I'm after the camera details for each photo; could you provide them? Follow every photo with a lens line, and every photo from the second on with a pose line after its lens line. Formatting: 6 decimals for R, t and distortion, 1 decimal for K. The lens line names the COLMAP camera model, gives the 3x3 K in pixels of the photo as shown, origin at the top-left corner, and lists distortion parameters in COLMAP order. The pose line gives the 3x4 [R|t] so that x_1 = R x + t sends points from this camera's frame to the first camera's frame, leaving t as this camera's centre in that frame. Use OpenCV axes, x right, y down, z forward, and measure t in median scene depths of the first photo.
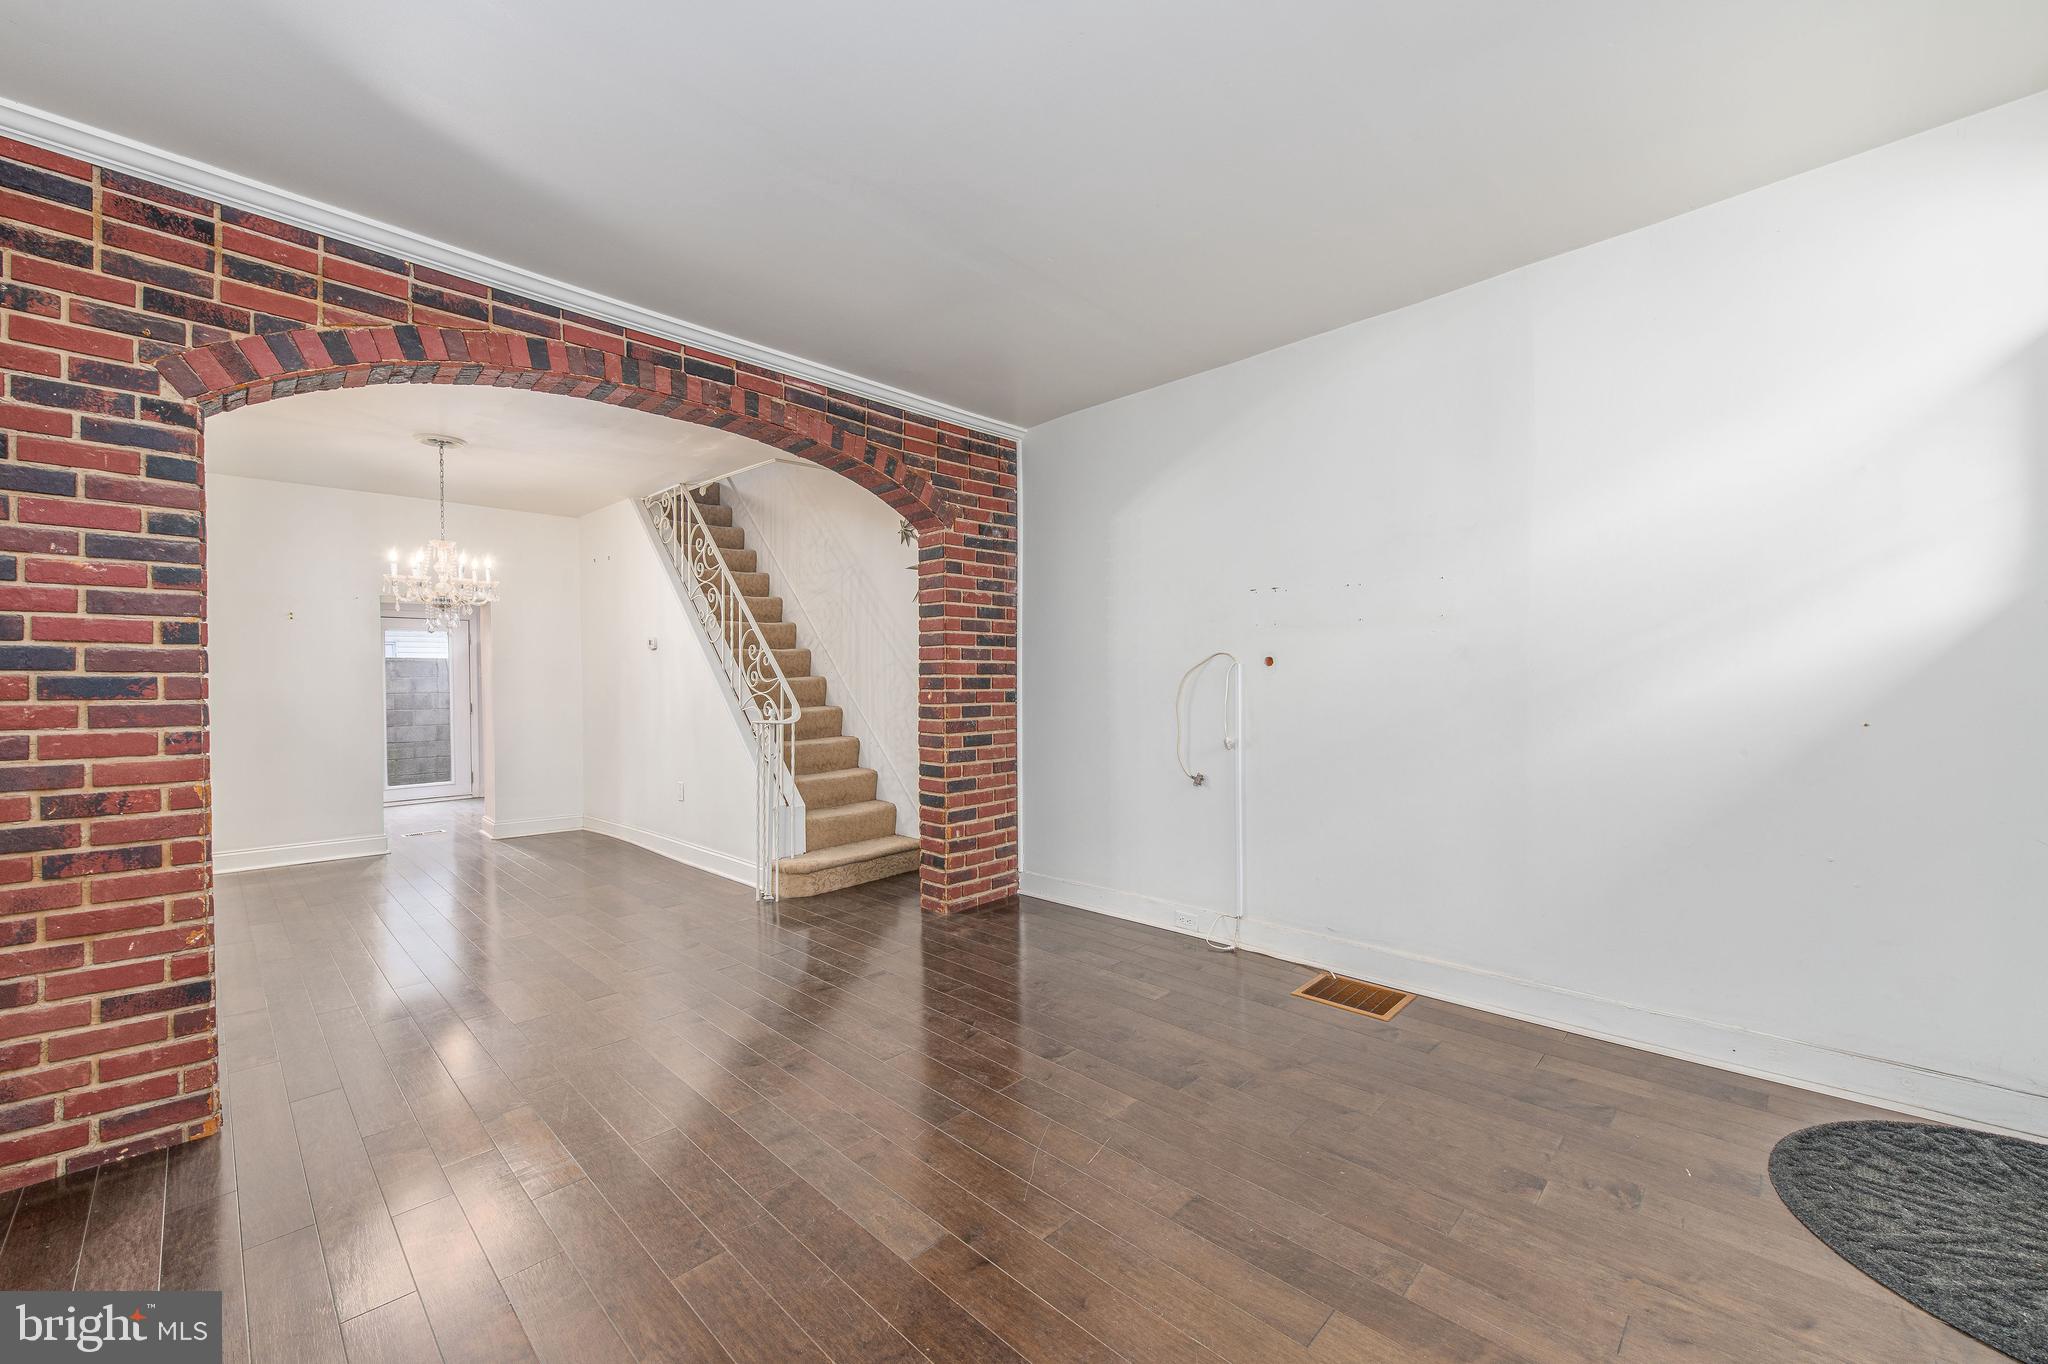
lens RADIAL K [[805.1, 0, 1019.6], [0, 805.1, 677.7], [0, 0, 1]] dist [0.001264, -0.000746]
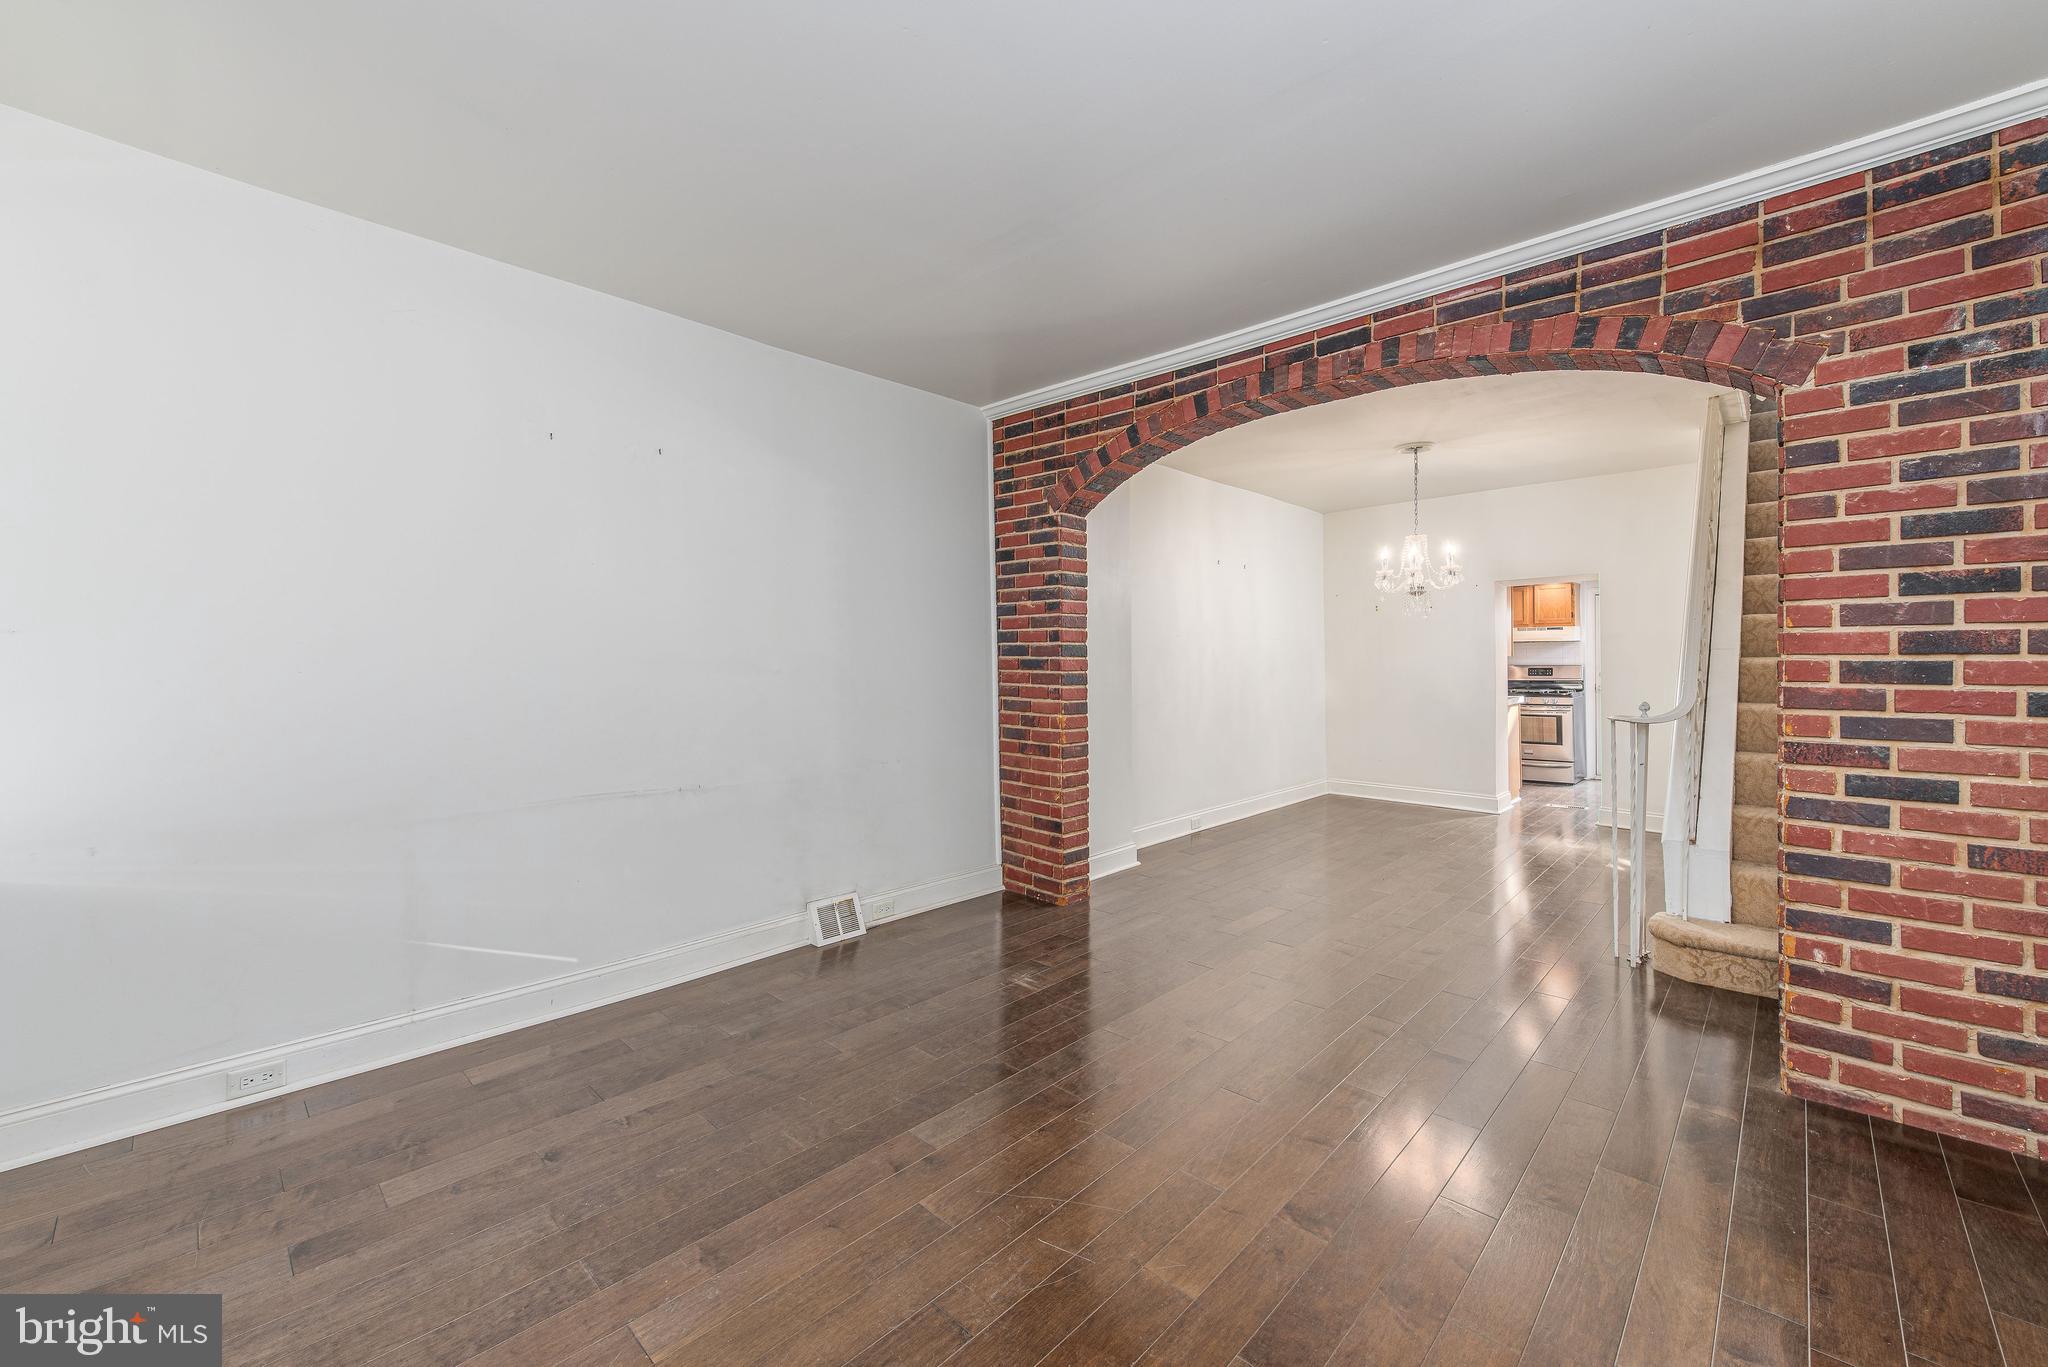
lens RADIAL K [[805.1, 0, 1015.9], [0, 805.1, 656.2], [0, 0, 1]] dist [0.001264, -0.000746]
pose [[0.004205, 0.003271, -0.999986, 0.579977], [0.005087, 0.999982, 0.003292, -0.009944], [0.999978, -0.005101, 0.004188, 0.606559]]
